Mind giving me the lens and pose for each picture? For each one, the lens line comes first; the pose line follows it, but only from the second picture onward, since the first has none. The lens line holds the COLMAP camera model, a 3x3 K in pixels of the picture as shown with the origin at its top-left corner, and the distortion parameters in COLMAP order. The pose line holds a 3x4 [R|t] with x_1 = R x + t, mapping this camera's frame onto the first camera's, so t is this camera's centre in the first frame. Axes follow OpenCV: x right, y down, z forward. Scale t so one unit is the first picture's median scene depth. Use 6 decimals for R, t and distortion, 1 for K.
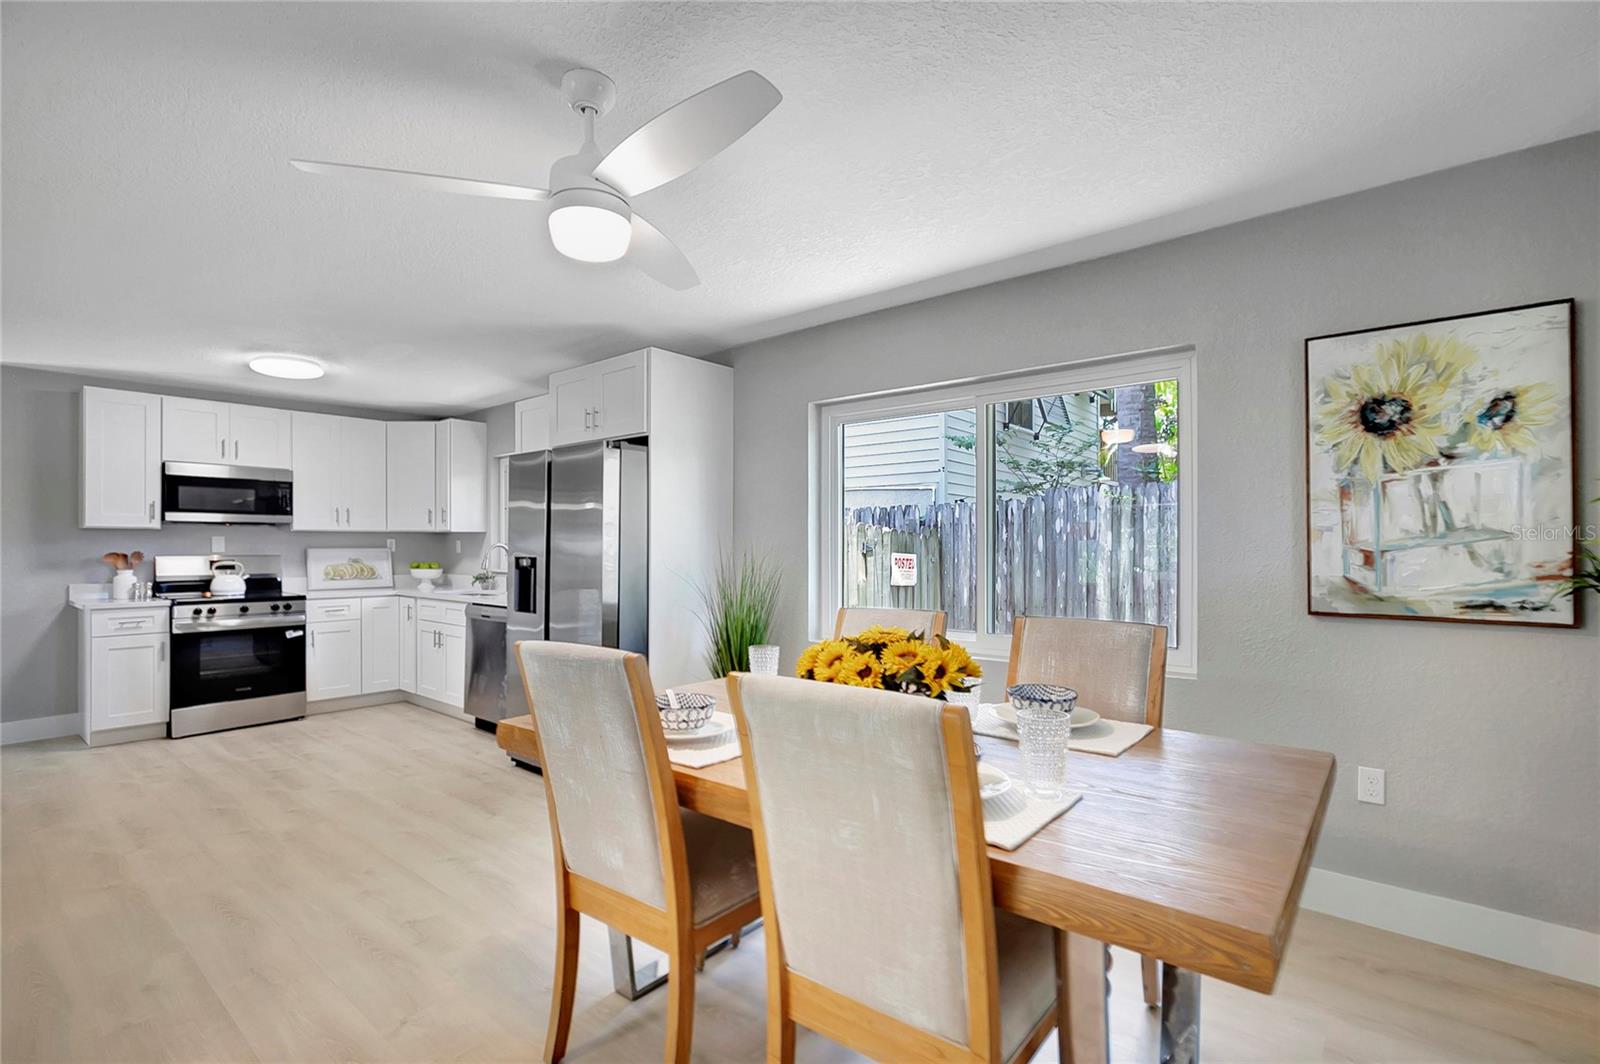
lens RADIAL K [[764.8, 0, 797.4], [0, 764.8, 547.1], [0, 0, 1]] dist [-0.035976, 0.026783]
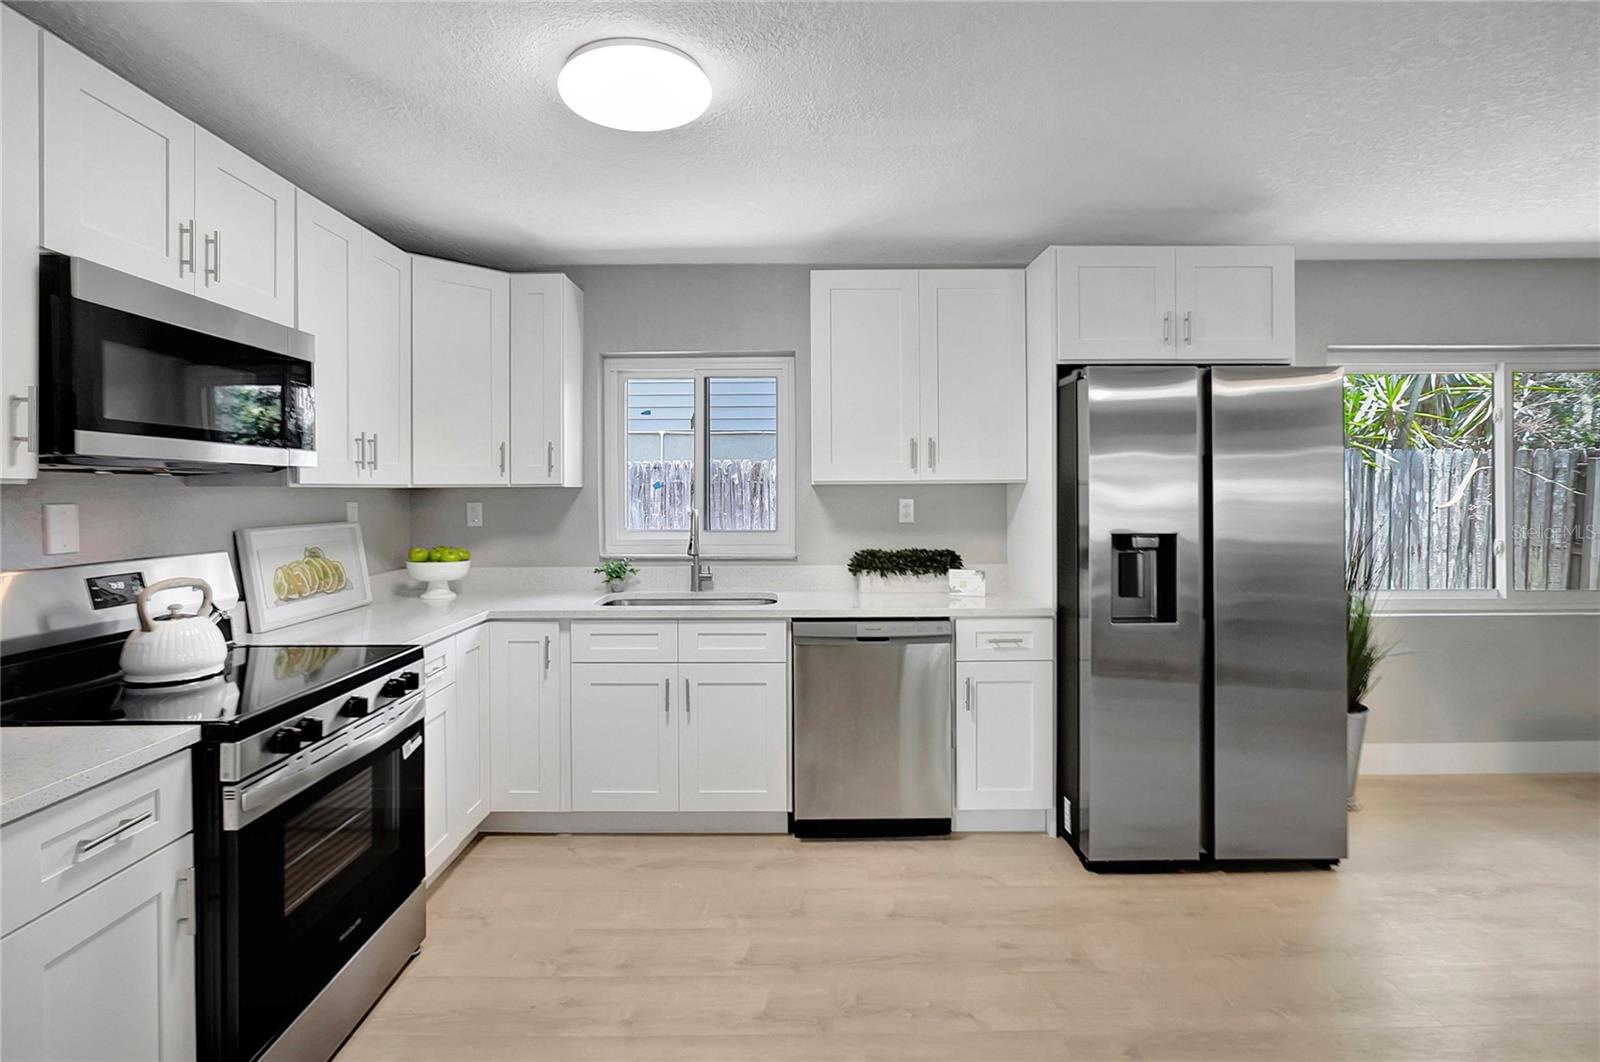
lens RADIAL K [[754.8, 0, 795.2], [0, 754.8, 497.4], [0, 0, 1]] dist [-0.017513, 0.000605]
pose [[0.757017, -0.010022, 0.653319, -0.786739], [0.006324, 0.999948, 0.008012, -0.019456], [-0.653365, -0.001933, 0.757041, 0.580649]]
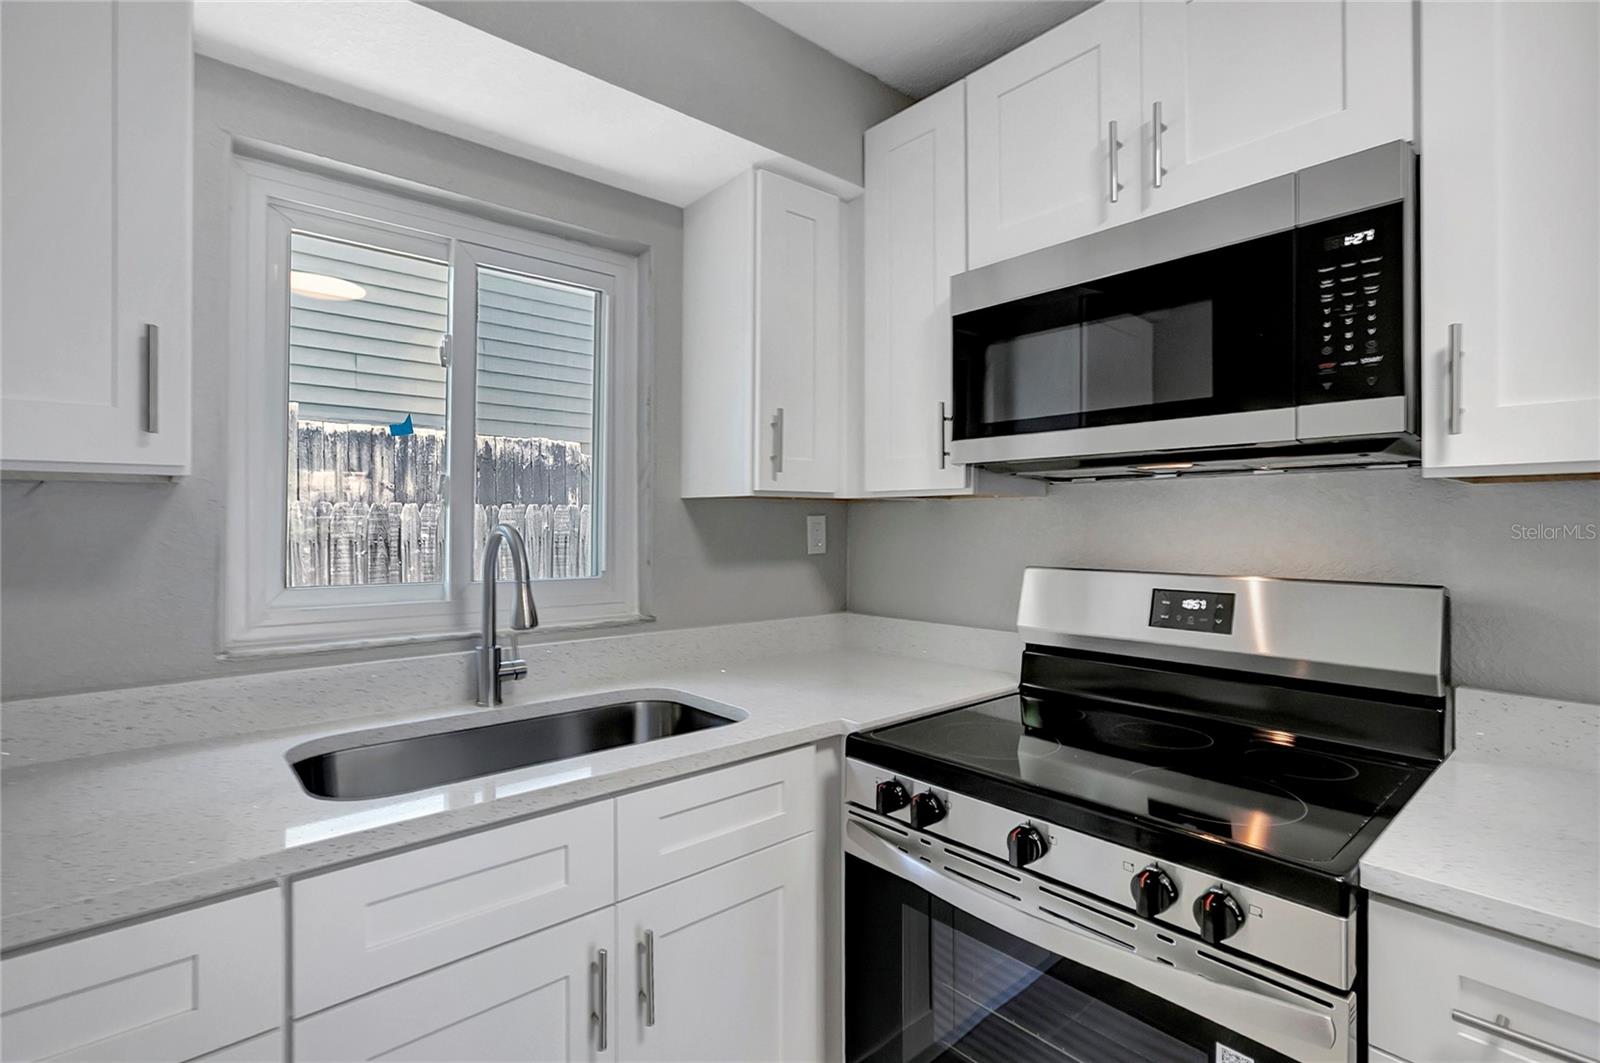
lens RADIAL K [[750.2, 0, 797.1], [0, 750.2, 534.9], [0, 0, 1]] dist [-0.016838, 0.010777]
pose [[-0.139464, 0.009899, -0.990178, -0.502162], [0.002362, 0.999951, 0.009664, -0.009167], [0.990224, -0.000991, -0.139480, 0.945689]]
